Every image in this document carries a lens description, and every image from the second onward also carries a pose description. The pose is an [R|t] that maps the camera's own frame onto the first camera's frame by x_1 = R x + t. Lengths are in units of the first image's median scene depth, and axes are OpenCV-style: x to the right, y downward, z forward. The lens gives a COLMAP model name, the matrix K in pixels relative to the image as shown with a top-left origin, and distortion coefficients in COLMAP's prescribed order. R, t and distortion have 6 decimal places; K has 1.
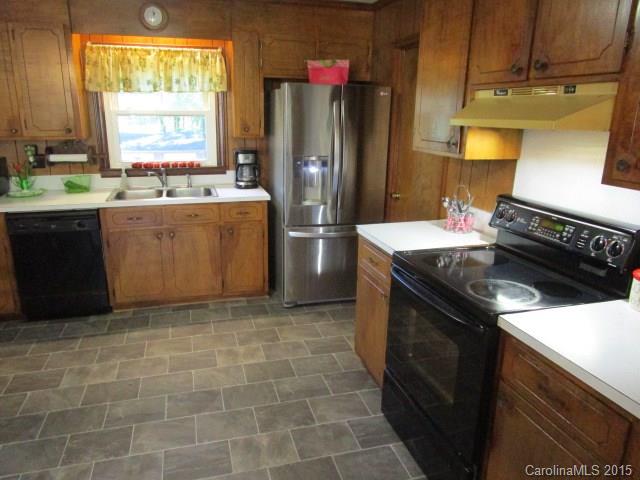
lens RADIAL K [[457.2, 0, 312.5], [0, 457.2, 241.2], [0, 0, 1]] dist [-0.041126, 0.000931]
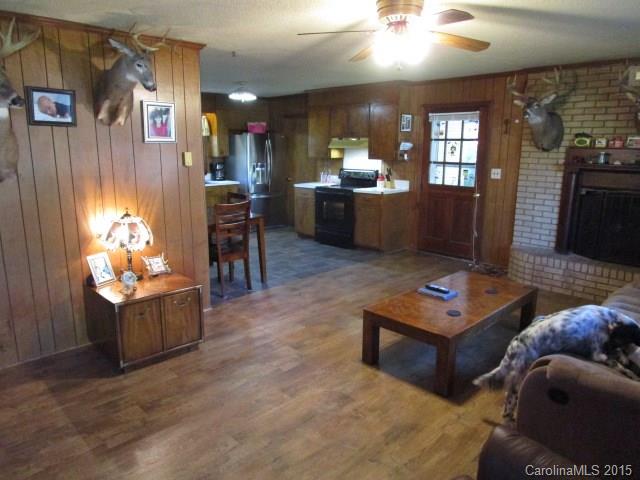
lens RADIAL K [[457.2, 0, 312.5], [0, 457.2, 241.2], [0, 0, 1]] dist [-0.041126, 0.000931]
pose [[0.876034, -0.114857, 0.468373, -1.384701], [0.140475, 0.989882, -0.019995, 0.460672], [-0.461337, 0.083311, 0.883305, -1.805721]]
